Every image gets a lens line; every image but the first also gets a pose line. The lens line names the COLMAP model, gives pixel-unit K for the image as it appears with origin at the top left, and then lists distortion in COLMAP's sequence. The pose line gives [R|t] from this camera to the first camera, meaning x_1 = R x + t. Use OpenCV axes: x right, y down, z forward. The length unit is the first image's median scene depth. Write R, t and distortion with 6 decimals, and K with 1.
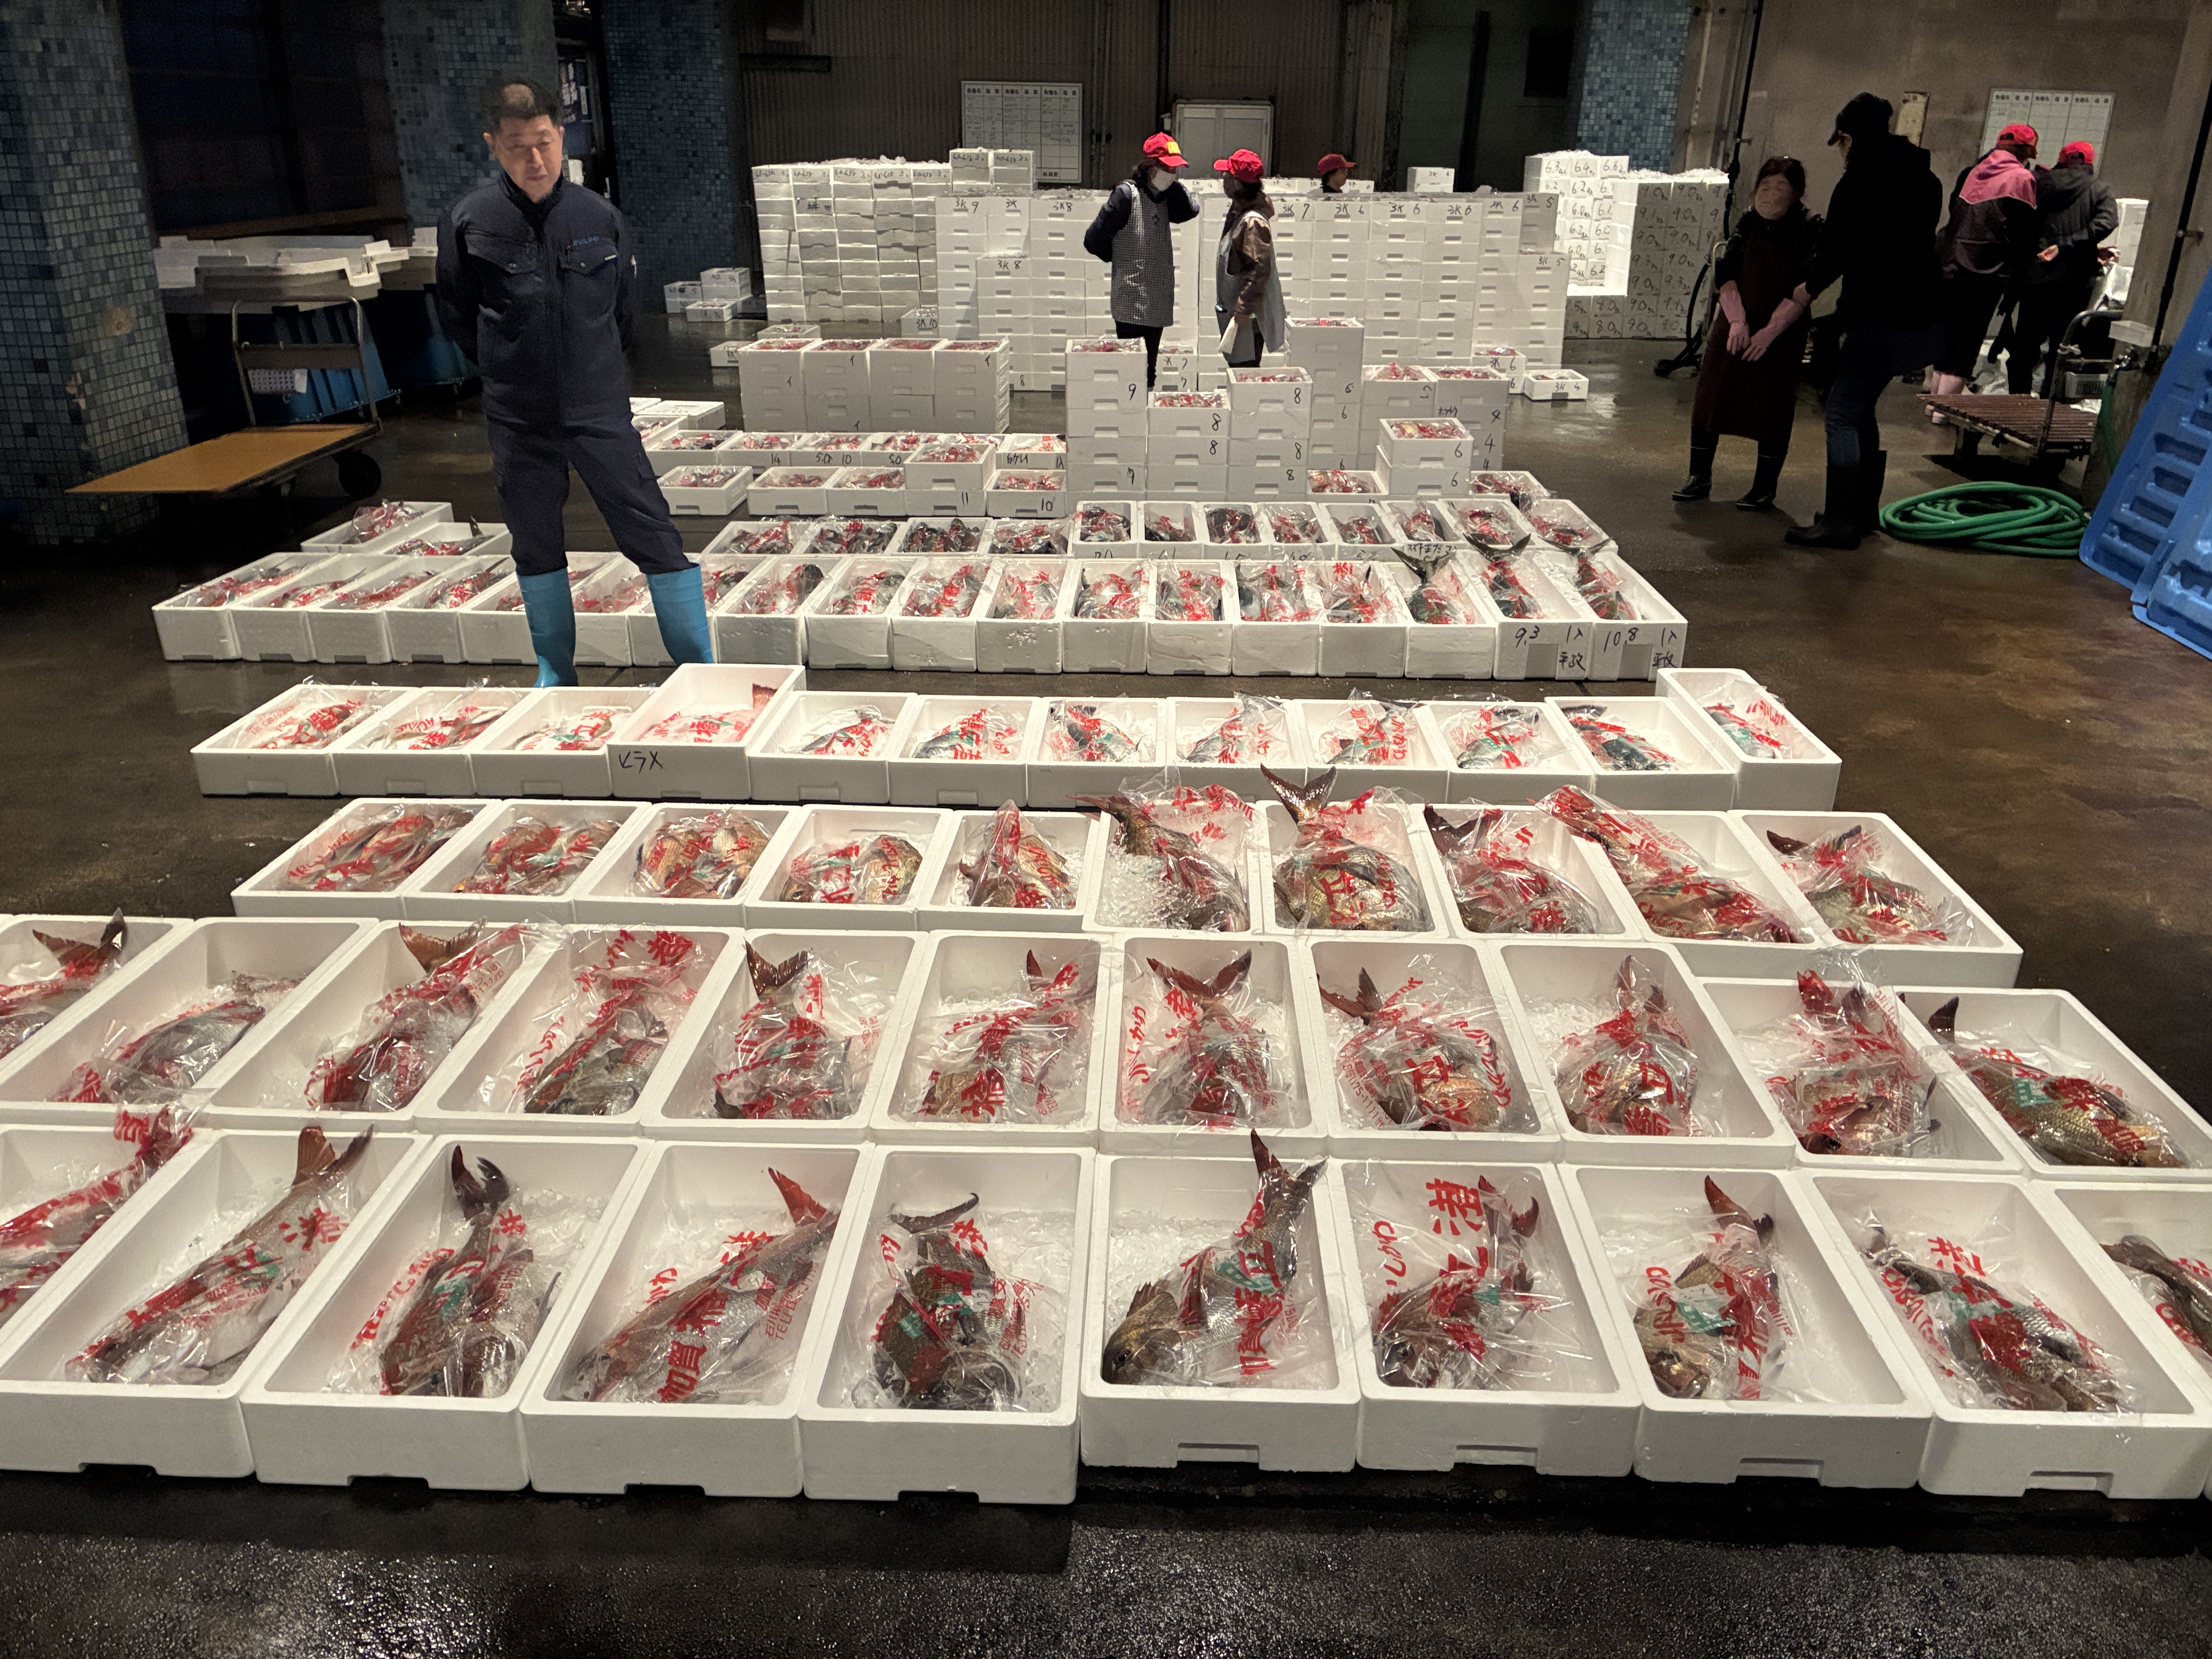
lens RADIAL K [[1688.4, 0, 1106.0], [0, 1688.4, 829.5], [0, 0, 1]] dist [0.030590, 0.000286]
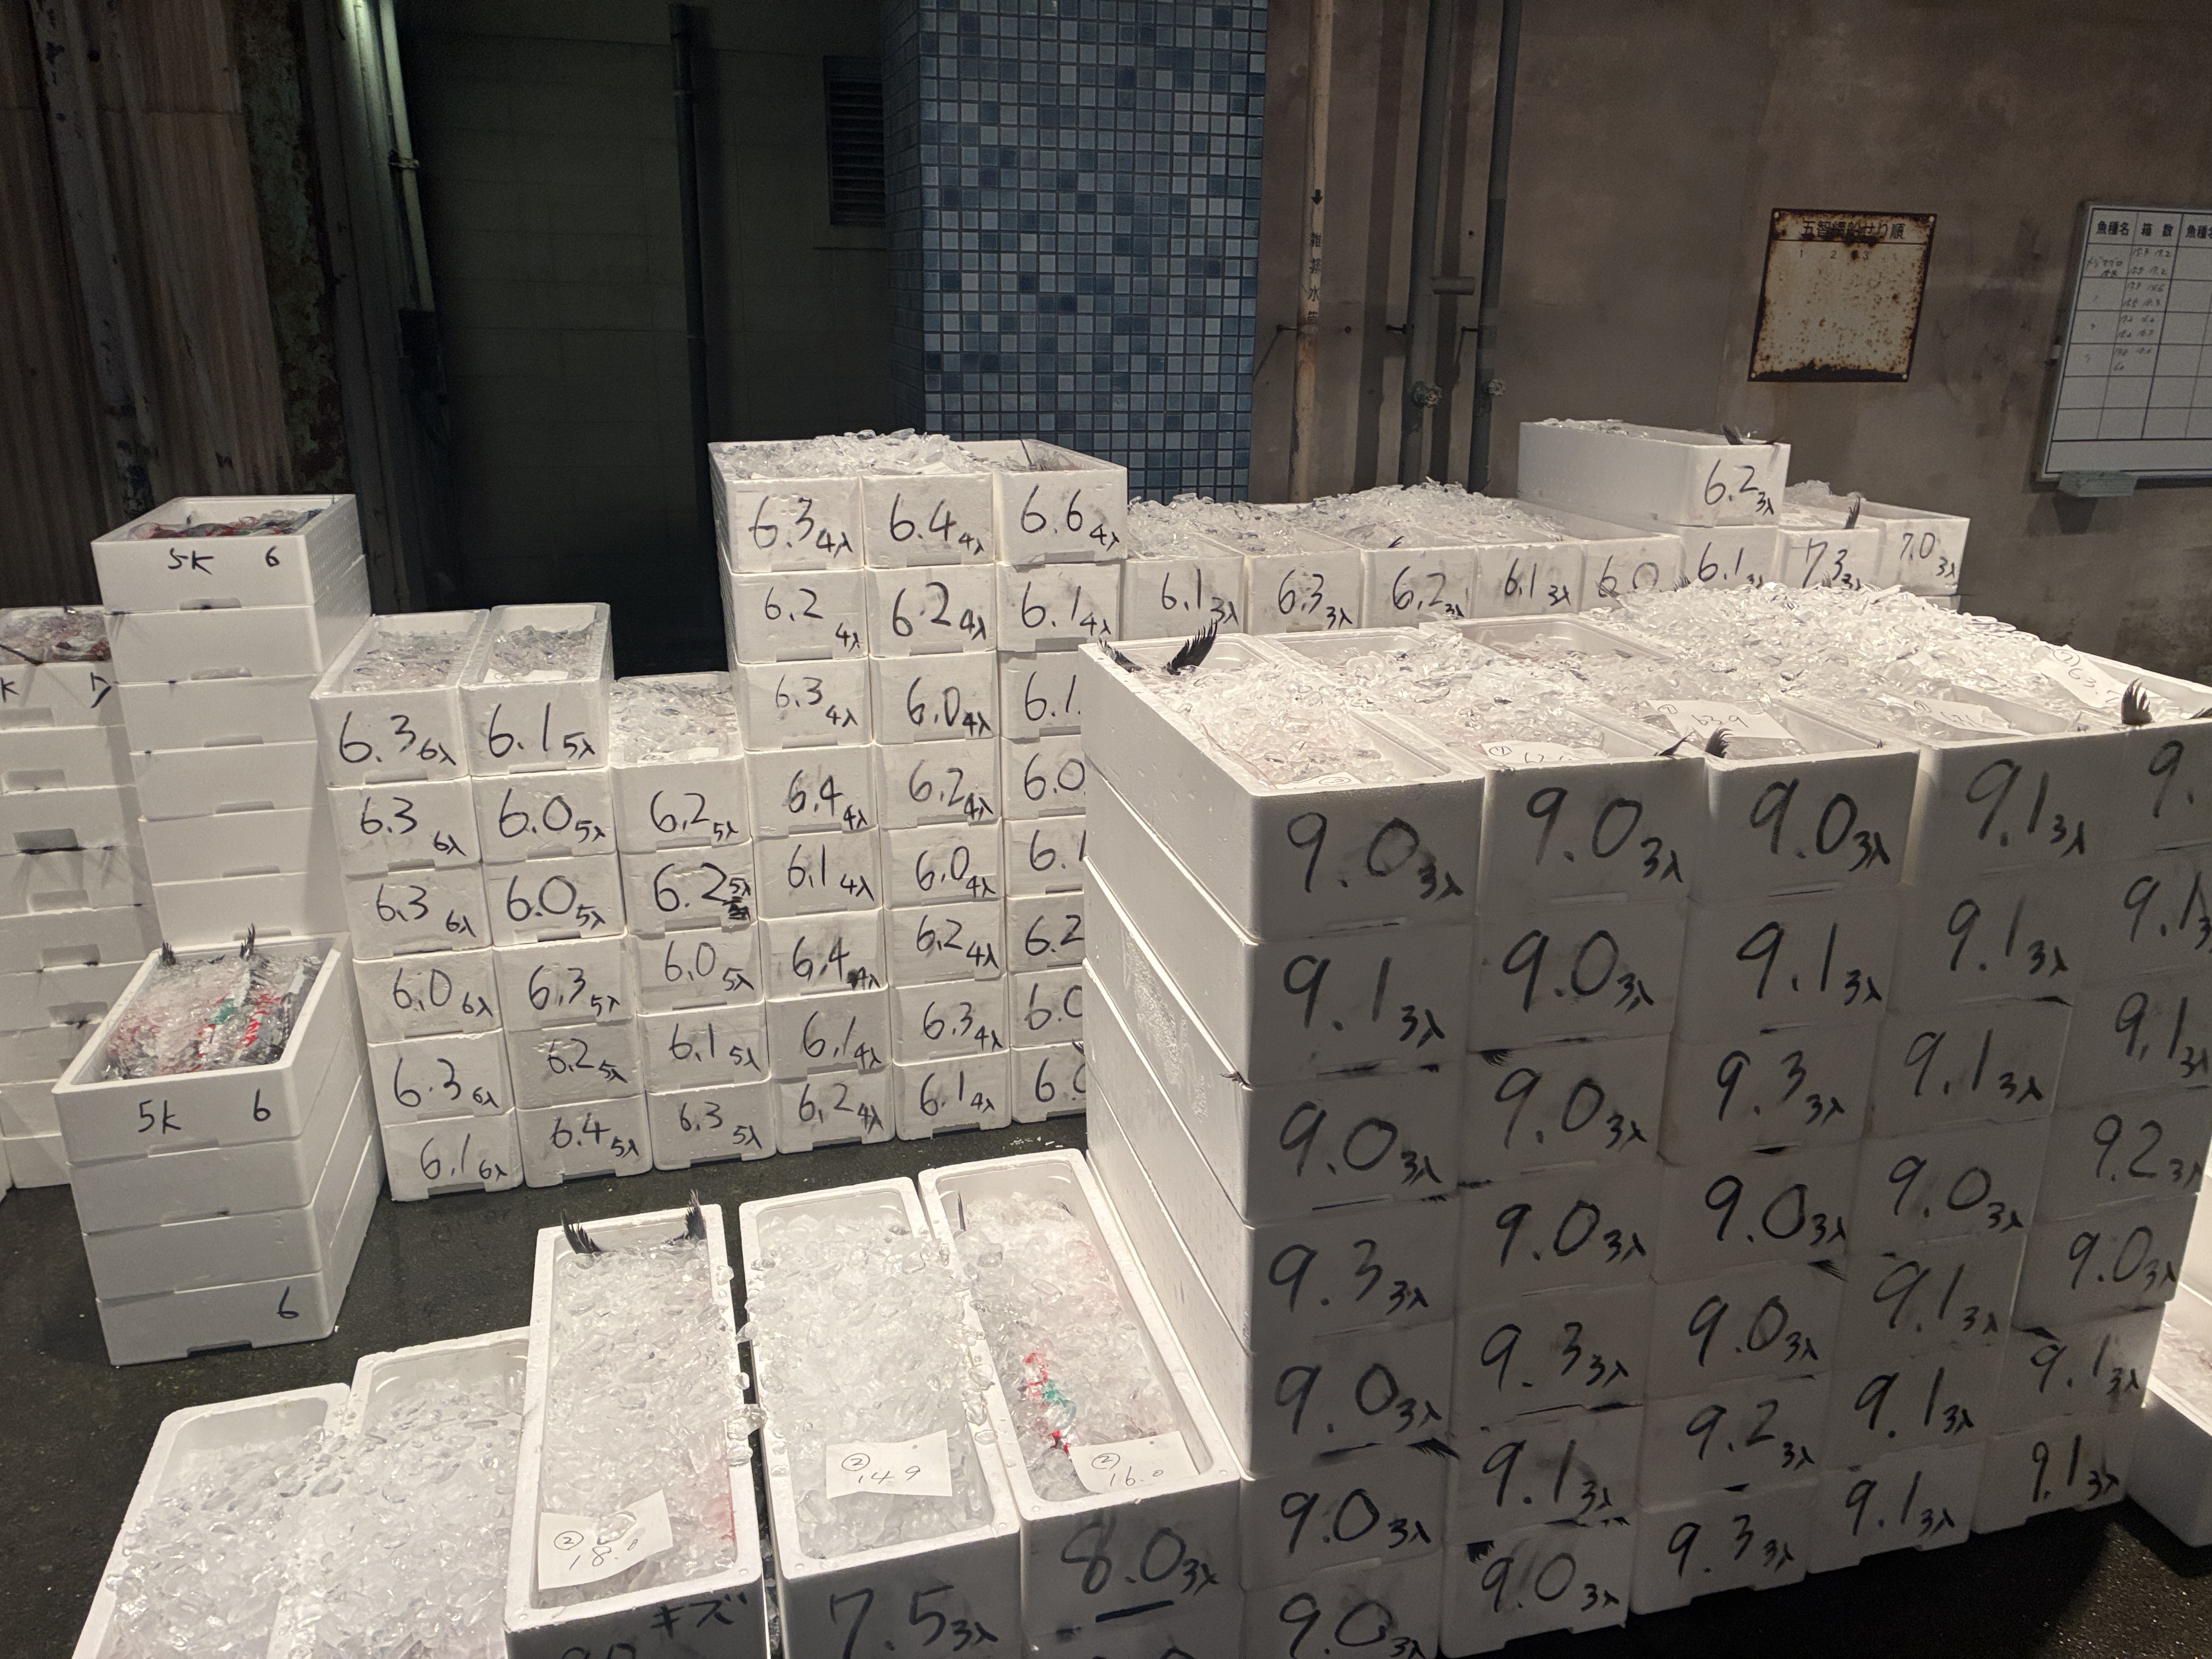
lens RADIAL K [[1688.4, 0, 1106.0], [0, 1688.4, 829.5], [0, 0, 1]] dist [0.030590, 0.000286]
pose [[0.957986, -0.093147, 0.271268, 0.234311], [0.113132, 0.991829, -0.058958, -0.327022], [-0.263559, 0.087170, 0.960697, 0.772245]]
